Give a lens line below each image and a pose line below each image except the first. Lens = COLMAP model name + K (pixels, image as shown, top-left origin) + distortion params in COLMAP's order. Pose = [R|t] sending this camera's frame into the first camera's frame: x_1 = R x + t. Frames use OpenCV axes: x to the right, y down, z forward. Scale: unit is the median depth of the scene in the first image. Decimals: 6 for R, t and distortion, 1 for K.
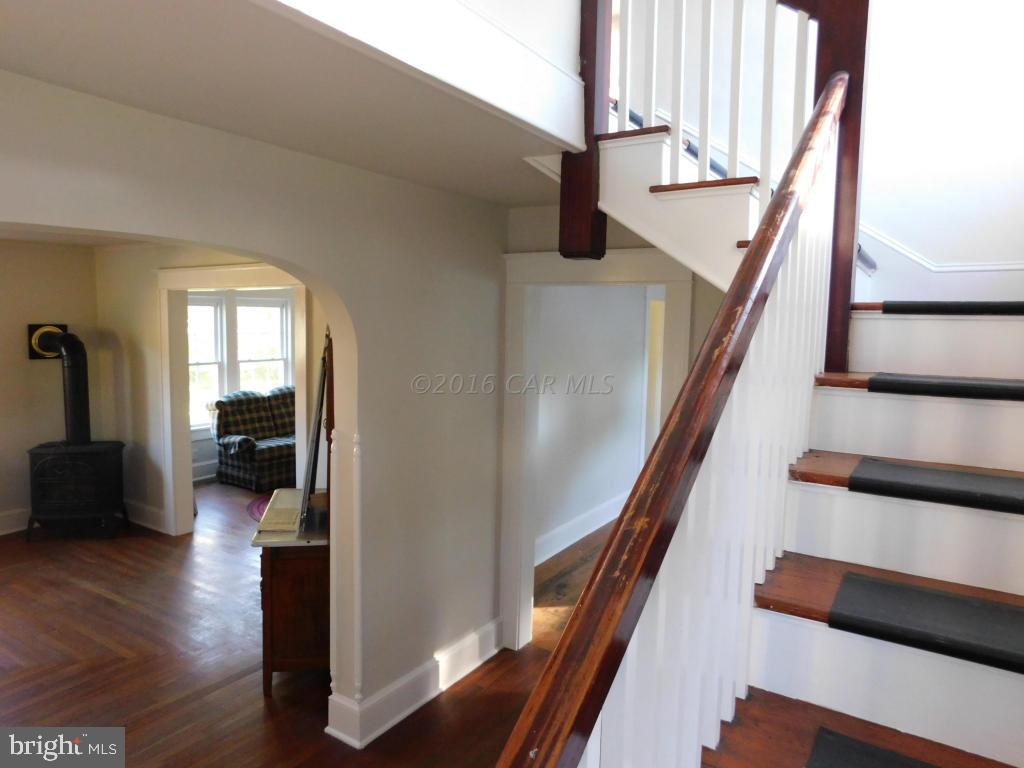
lens RADIAL K [[681.2, 0, 509.1], [0, 681.2, 386.1], [0, 0, 1]] dist [-0.071933, 0.061940]
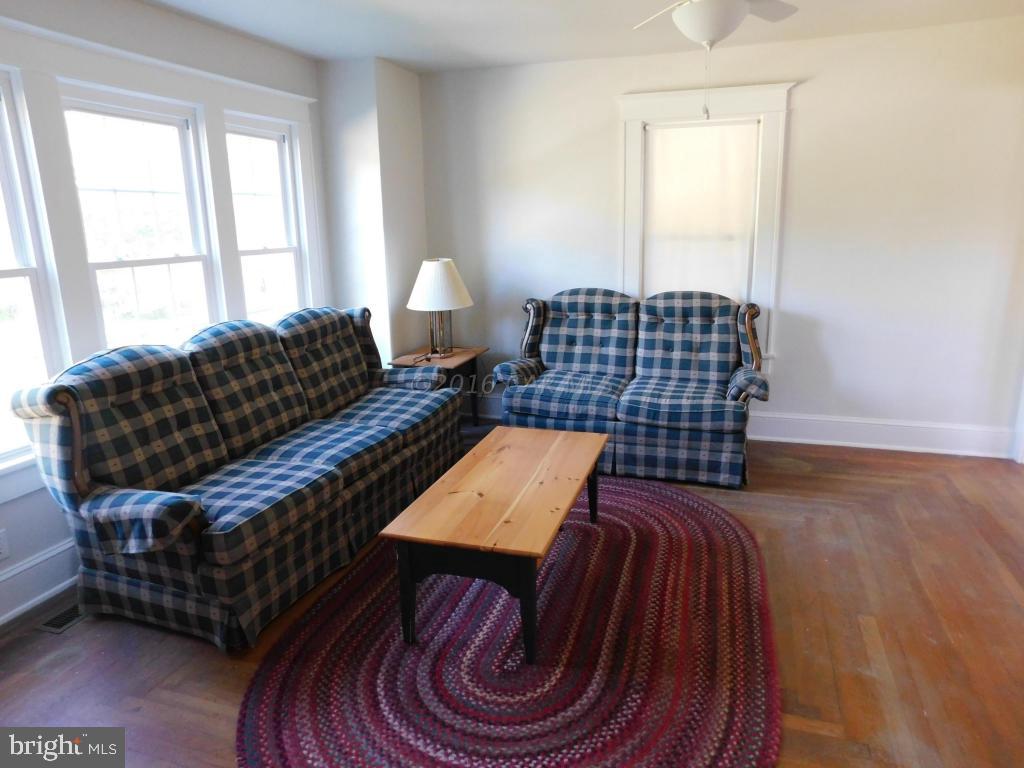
lens RADIAL K [[681.2, 0, 509.1], [0, 681.2, 386.1], [0, 0, 1]] dist [-0.071933, 0.061940]
pose [[0.970741, -0.093170, 0.221318, -0.288031], [0.061550, 0.987411, 0.145707, -0.011845], [-0.232108, -0.127822, 0.964255, 0.635487]]
